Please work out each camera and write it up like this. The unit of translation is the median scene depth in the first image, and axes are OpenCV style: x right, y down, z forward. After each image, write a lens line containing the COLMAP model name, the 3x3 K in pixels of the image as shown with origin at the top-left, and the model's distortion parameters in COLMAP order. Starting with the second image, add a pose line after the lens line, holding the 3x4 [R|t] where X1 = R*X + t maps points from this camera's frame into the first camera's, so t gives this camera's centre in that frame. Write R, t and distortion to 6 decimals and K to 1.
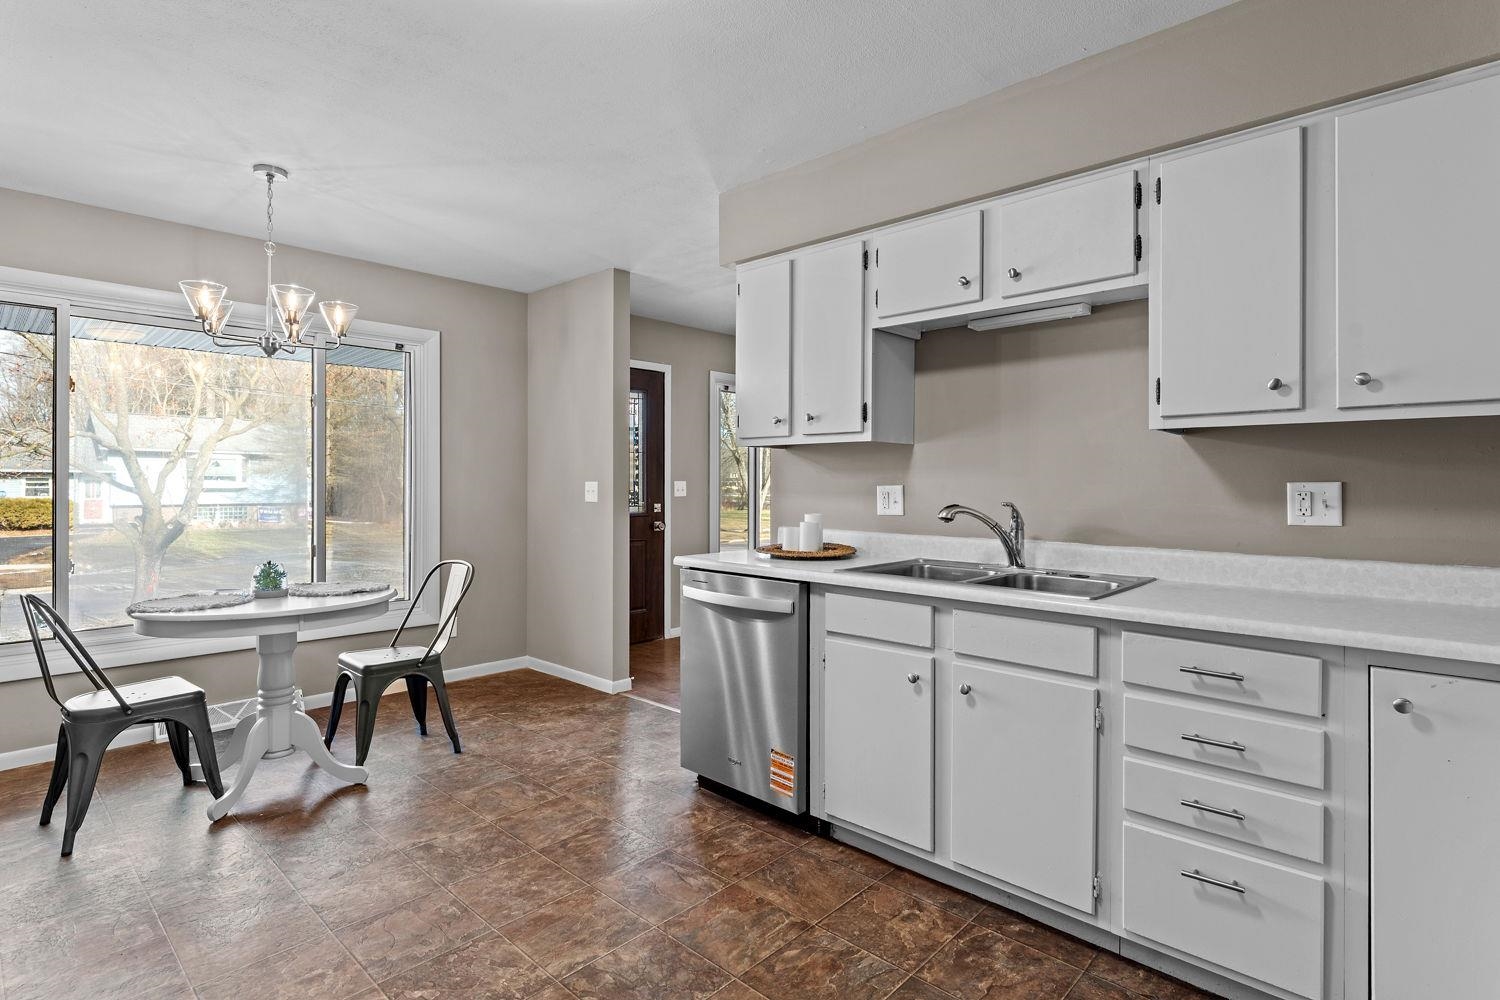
lens RADIAL K [[747.2, 0, 750.0], [0, 747.2, 500.0], [0, 0, 1]] dist [-0.002575, -0.000409]
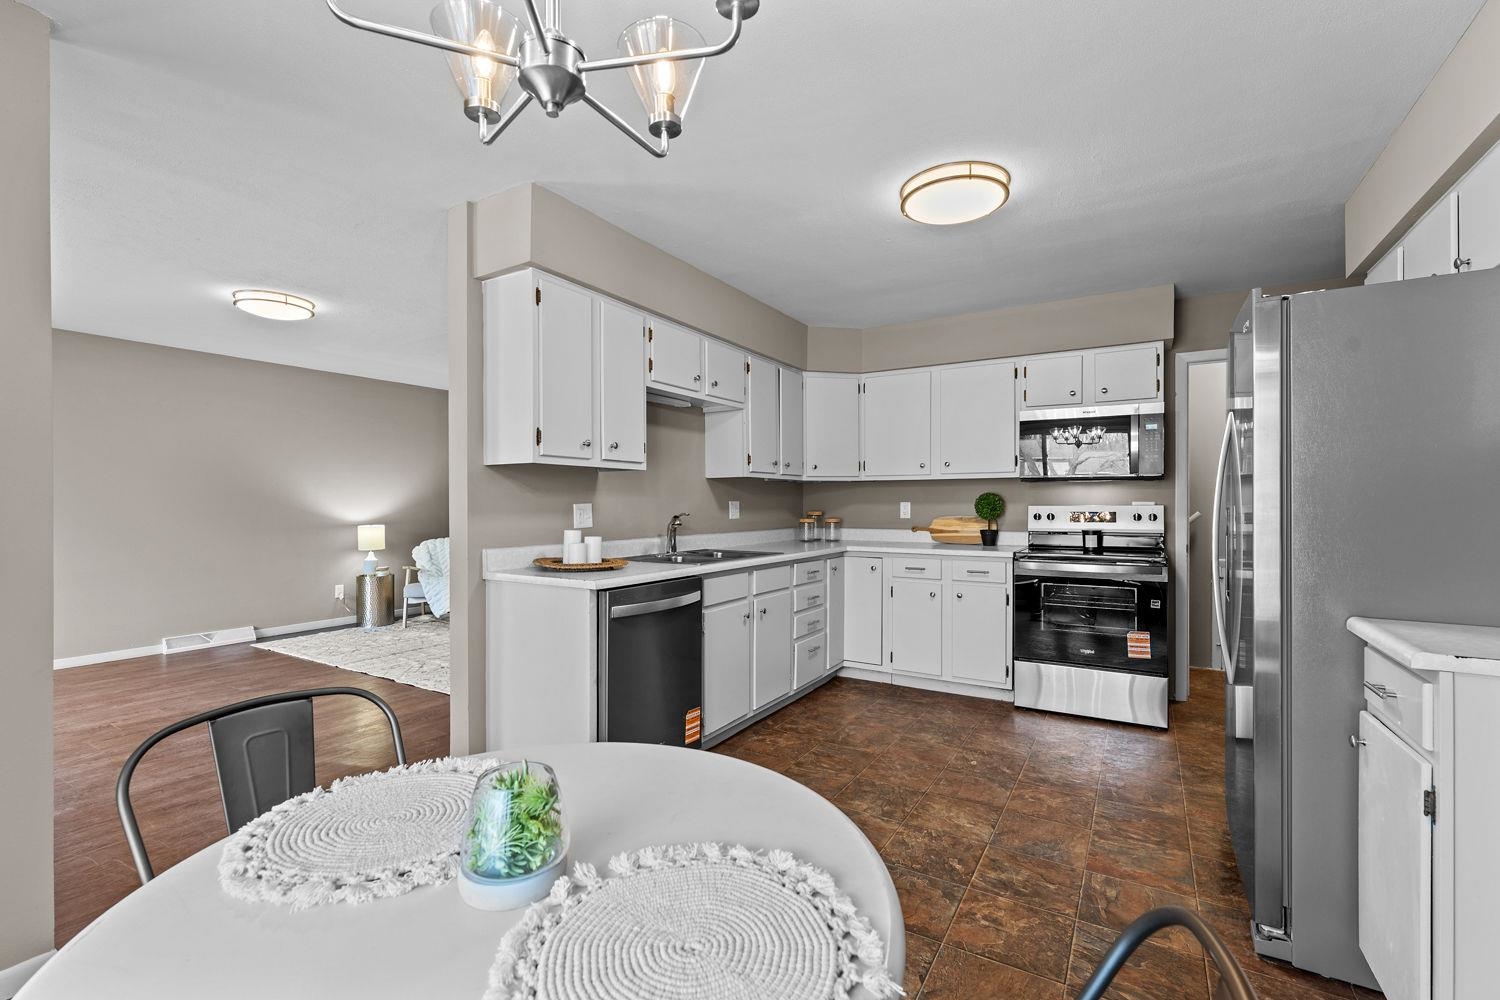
lens RADIAL K [[661.6, 0, 750.0], [0, 661.6, 500.0], [0, 0, 1]] dist [0.000603, 0.000130]
pose [[-0.215530, -0.002389, 0.976494, -1.375646], [0.015308, 0.999866, 0.005825, -0.038807], [-0.976377, 0.016204, -0.215464, 1.428888]]
